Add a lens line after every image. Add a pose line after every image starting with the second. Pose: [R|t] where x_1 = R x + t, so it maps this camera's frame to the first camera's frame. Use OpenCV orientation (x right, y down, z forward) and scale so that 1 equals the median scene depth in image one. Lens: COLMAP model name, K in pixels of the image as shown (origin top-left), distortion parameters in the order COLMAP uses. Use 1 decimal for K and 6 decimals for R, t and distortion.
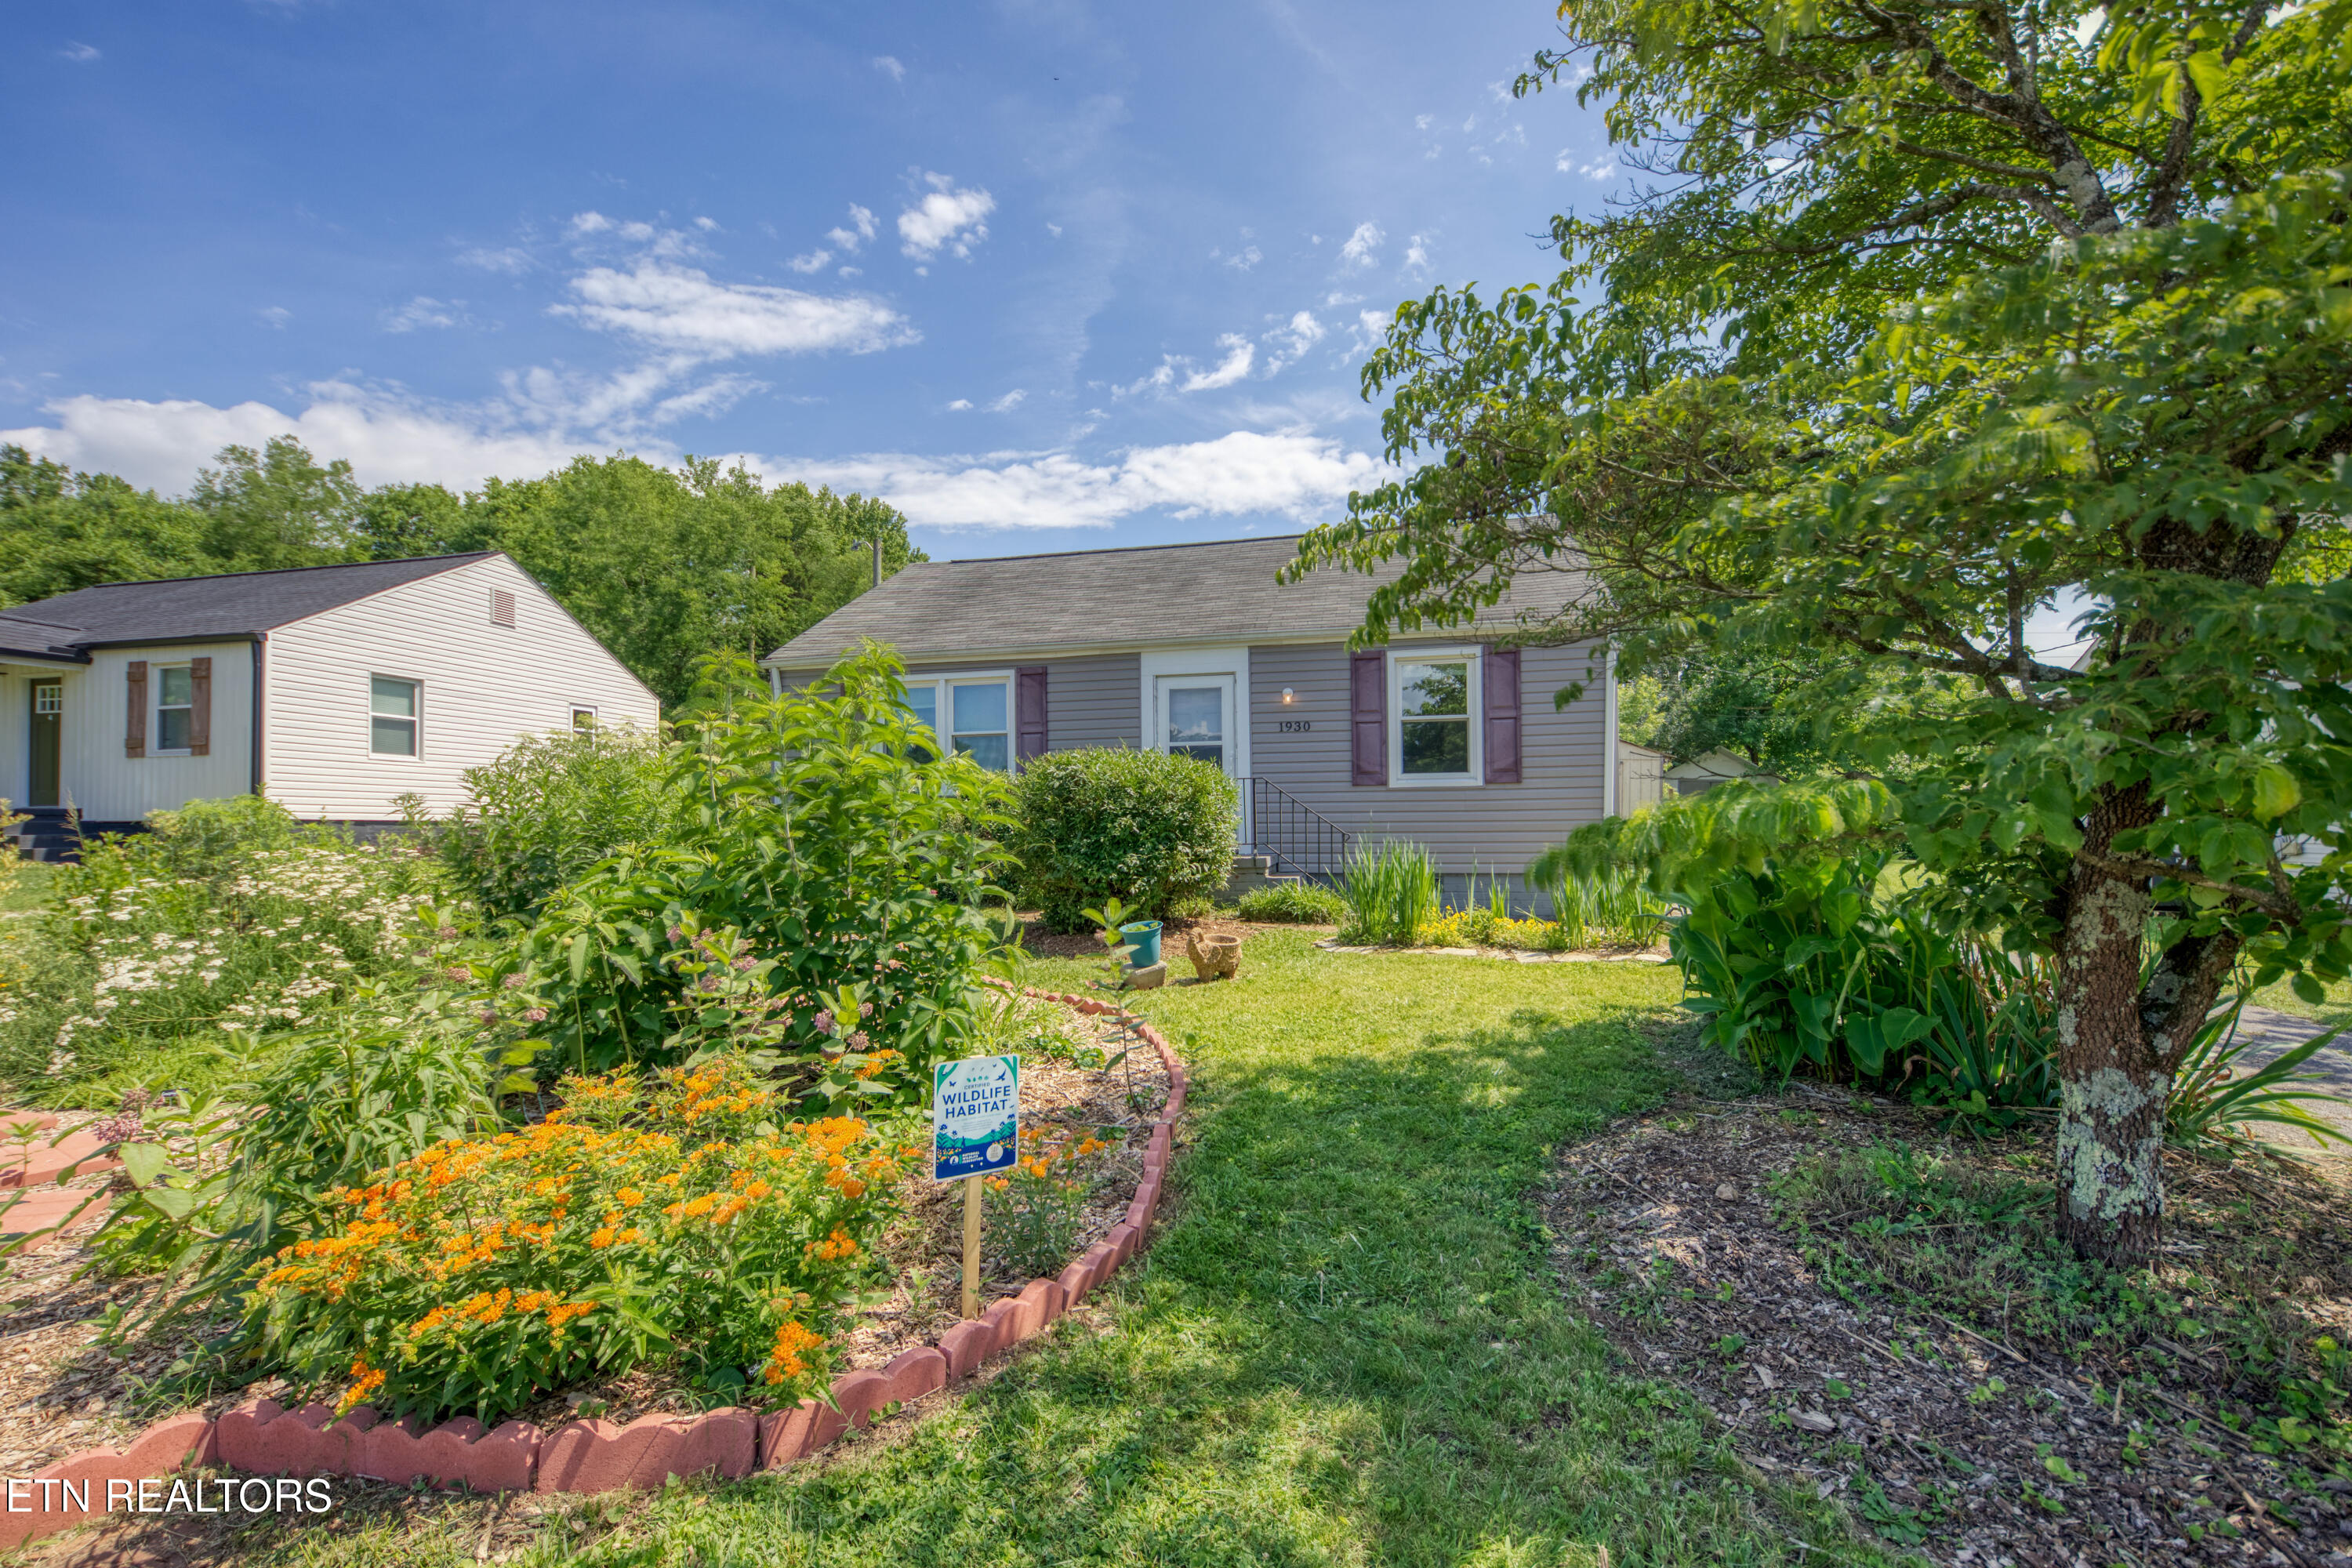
lens RADIAL K [[937.1, 0, 1173.8], [0, 937.1, 812.6], [0, 0, 1]] dist [0.000284, -0.000025]
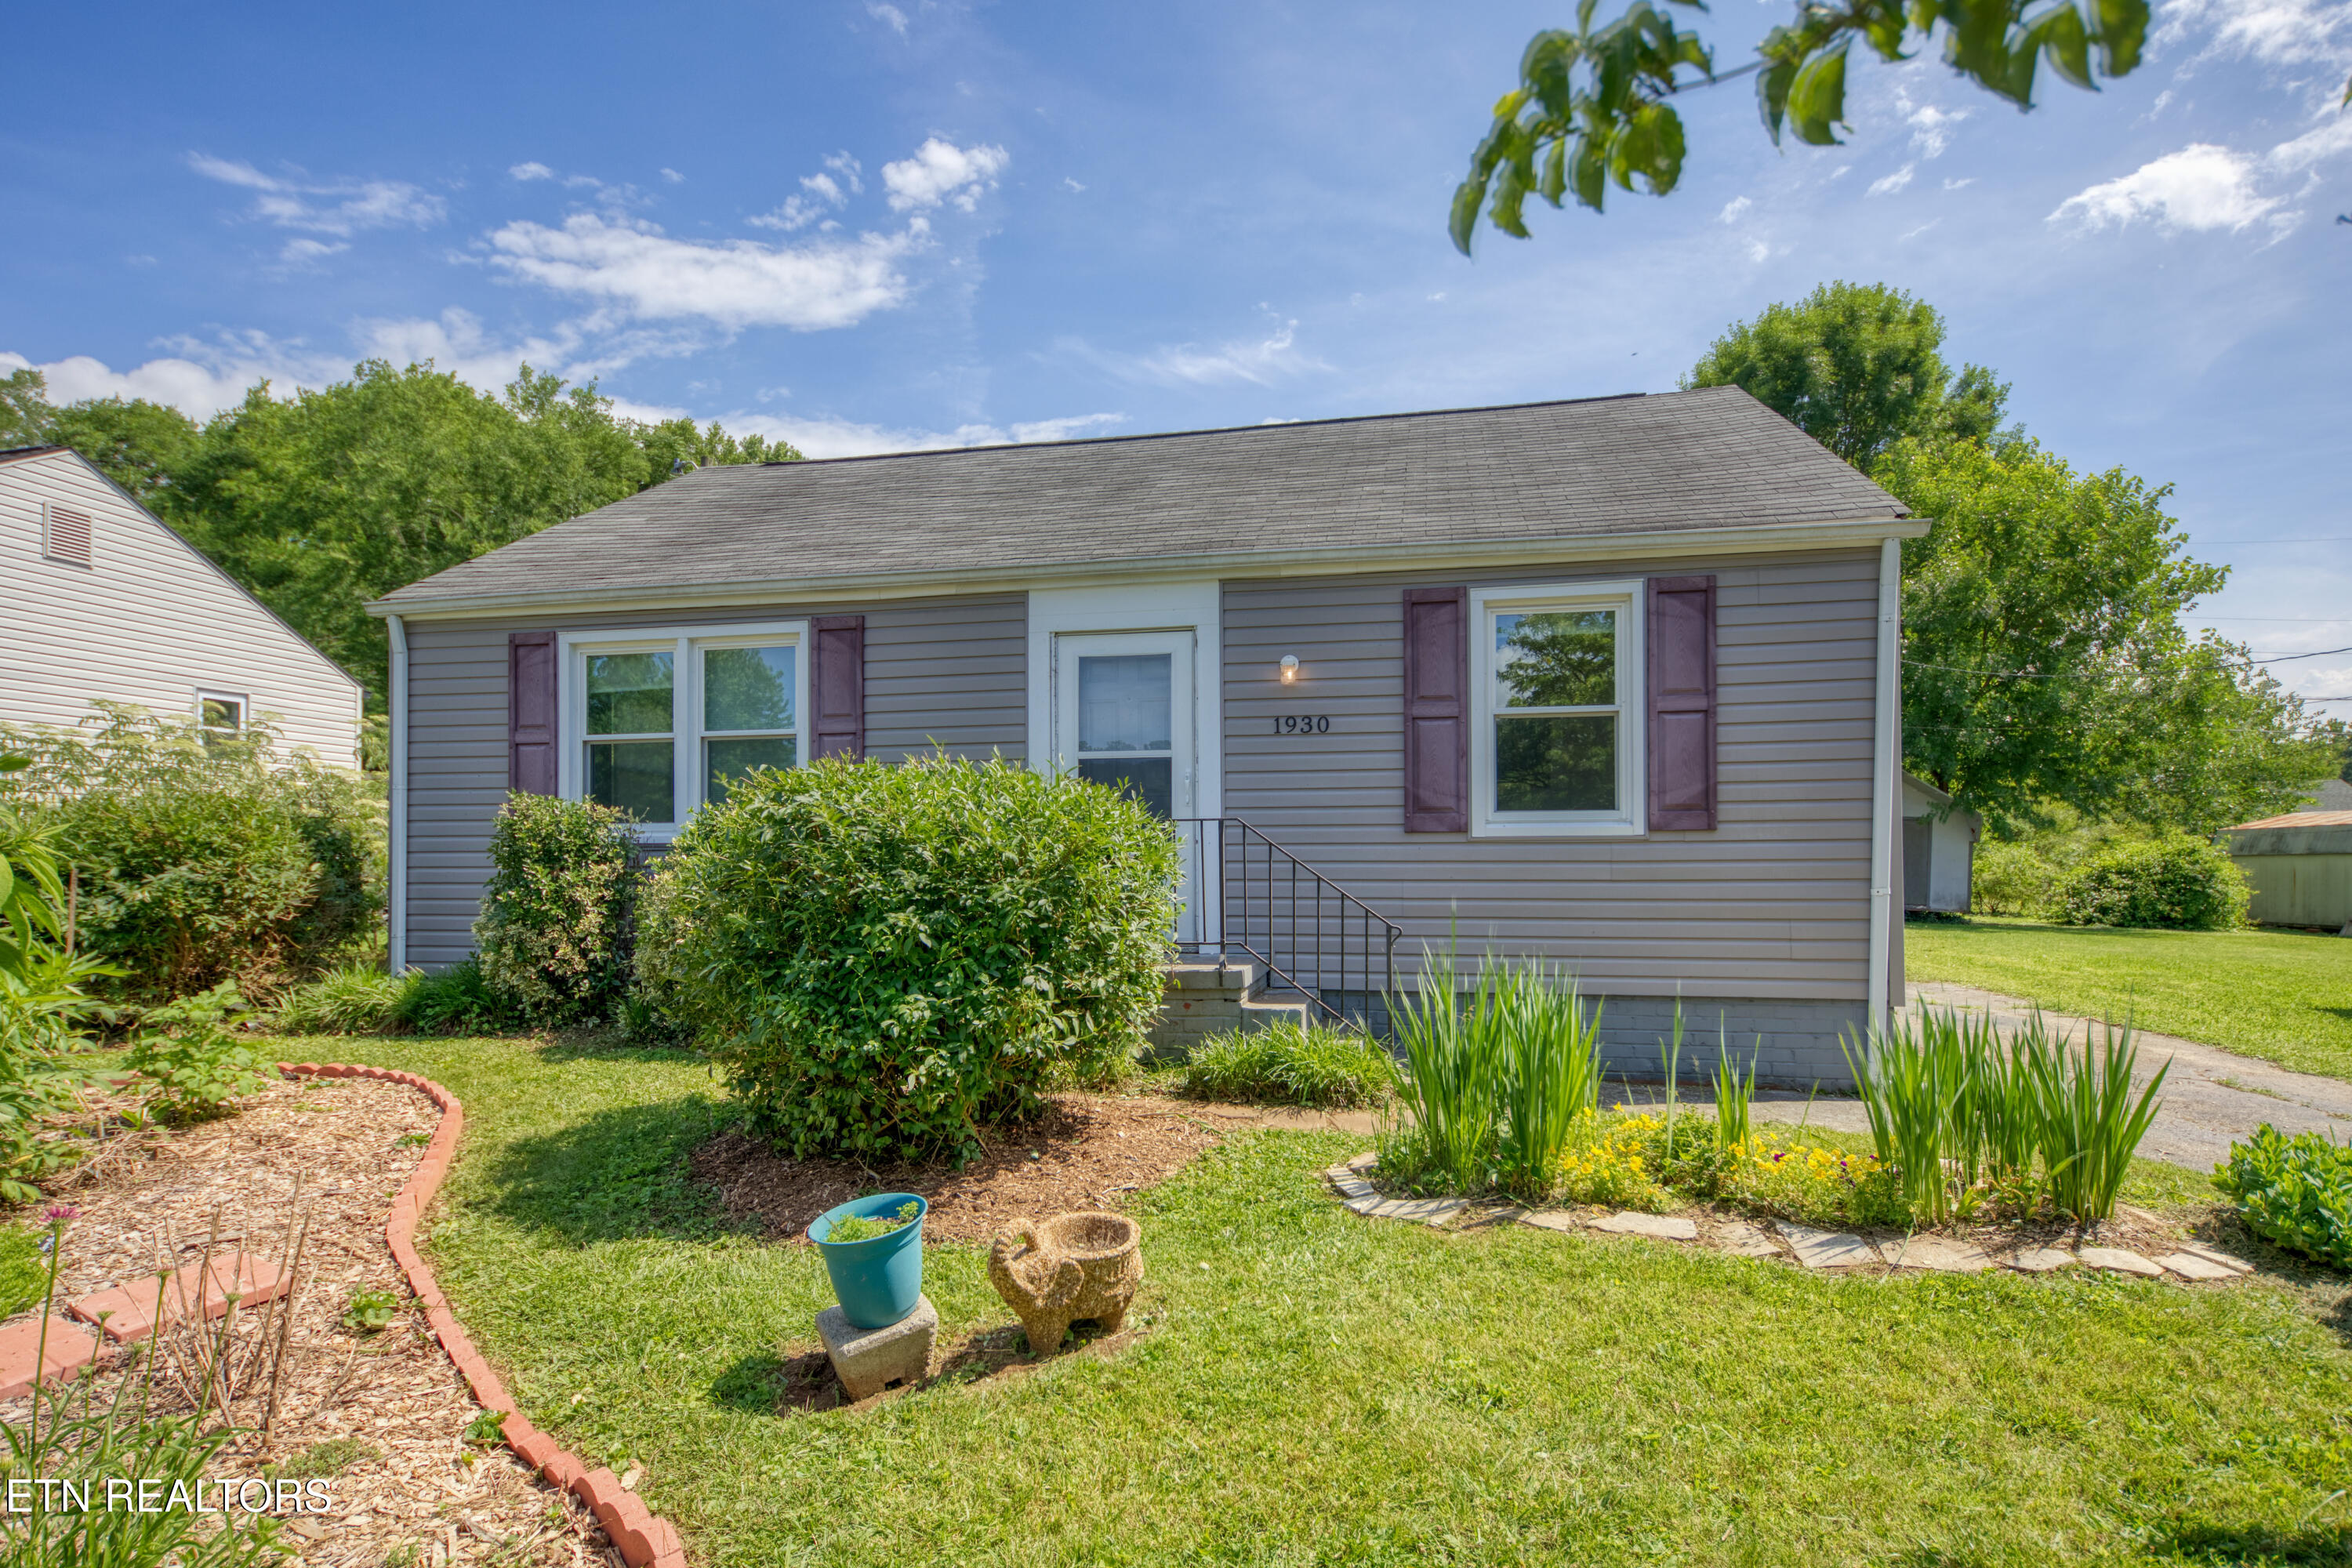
lens RADIAL K [[1172.7, 0, 1192.5], [0, 1172.7, 851.9], [0, 0, 1]] dist [0.018173, -0.013375]
pose [[0.999790, 0.006892, 0.019276, 0.053067], [-0.006925, 0.999975, 0.001671, -0.017972], [-0.019264, -0.001804, 0.999813, 0.315353]]
